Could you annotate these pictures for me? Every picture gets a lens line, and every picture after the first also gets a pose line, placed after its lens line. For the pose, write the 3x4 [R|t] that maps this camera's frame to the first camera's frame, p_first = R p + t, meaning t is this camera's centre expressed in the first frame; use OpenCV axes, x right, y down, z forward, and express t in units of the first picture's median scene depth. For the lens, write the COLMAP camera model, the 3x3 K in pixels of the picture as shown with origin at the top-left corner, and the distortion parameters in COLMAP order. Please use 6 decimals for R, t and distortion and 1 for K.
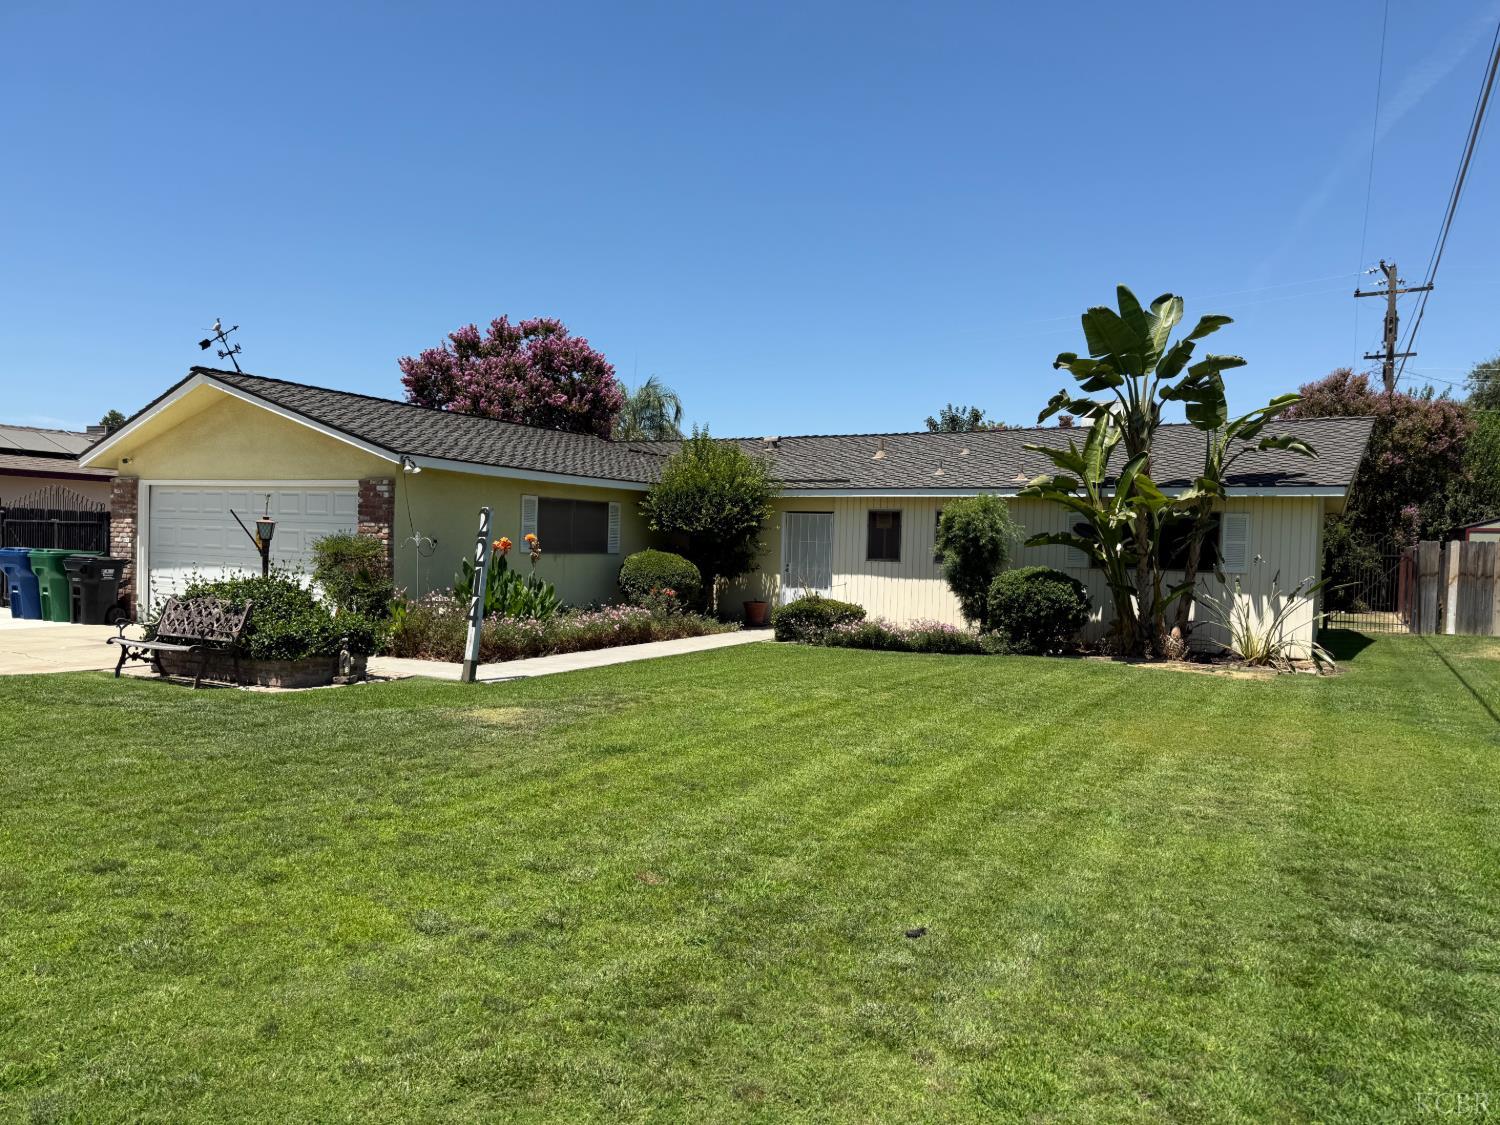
lens RADIAL K [[1080.7, 0, 733.4], [0, 1080.7, 566.3], [0, 0, 1]] dist [0.057947, -0.059054]
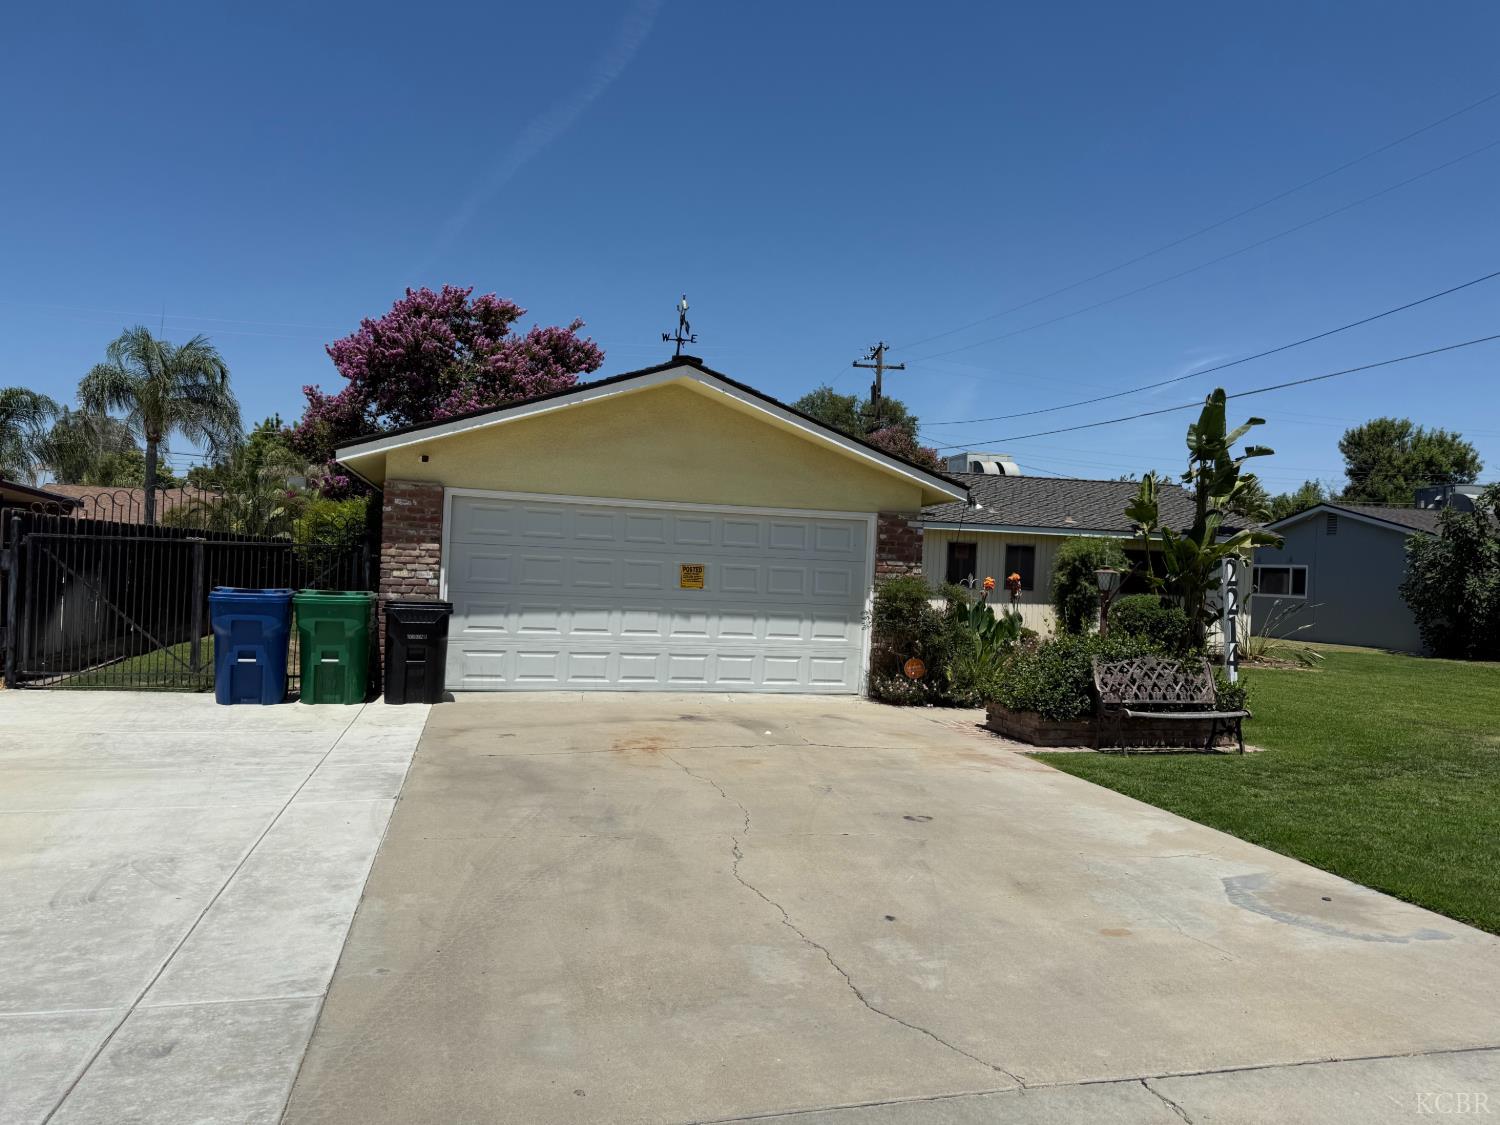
lens RADIAL K [[1080.7, 0, 738.6], [0, 1080.7, 558.1], [0, 0, 1]] dist [0.057947, -0.059054]
pose [[0.726309, 0.006039, 0.687342, -0.882583], [-0.004421, 0.999982, -0.004114, -0.032481], [-0.687354, -0.000051, 0.726322, 0.371508]]
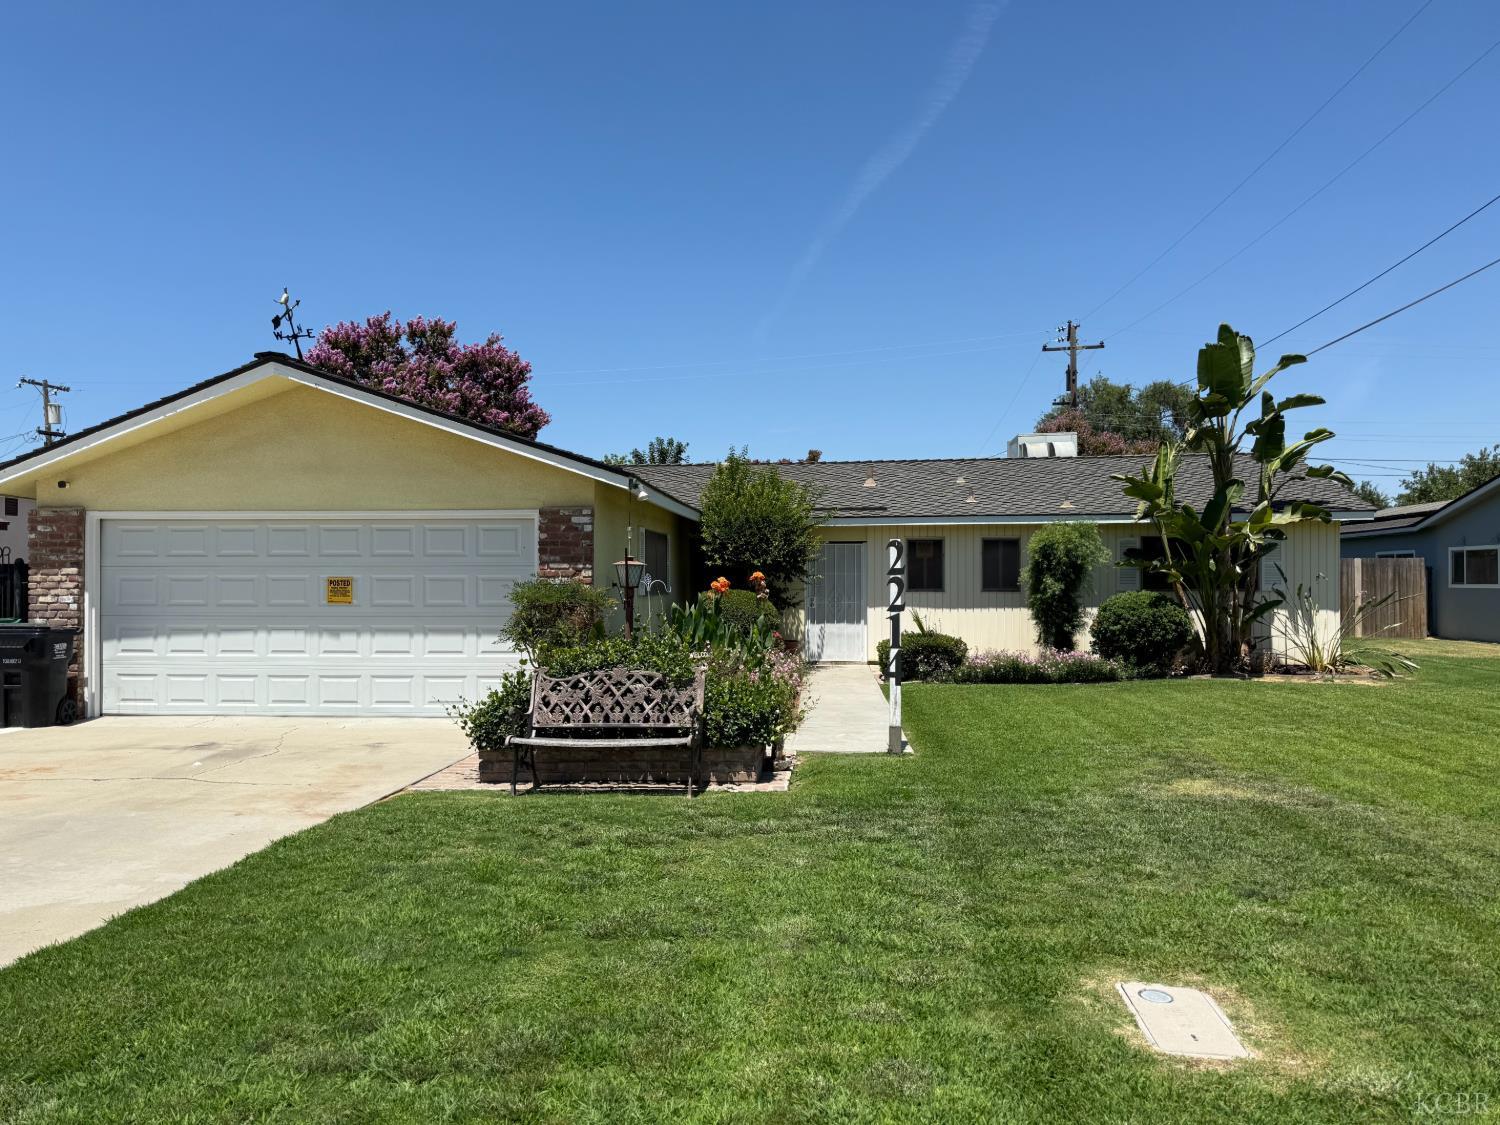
lens RADIAL K [[1080.7, 0, 725.0], [0, 1080.7, 577.1], [0, 0, 1]] dist [0.057947, -0.059054]
pose [[0.914831, -0.029762, 0.402739, -0.454185], [0.038134, 0.999191, -0.012784, -0.013449], [-0.402033, 0.027053, 0.915225, 0.203537]]
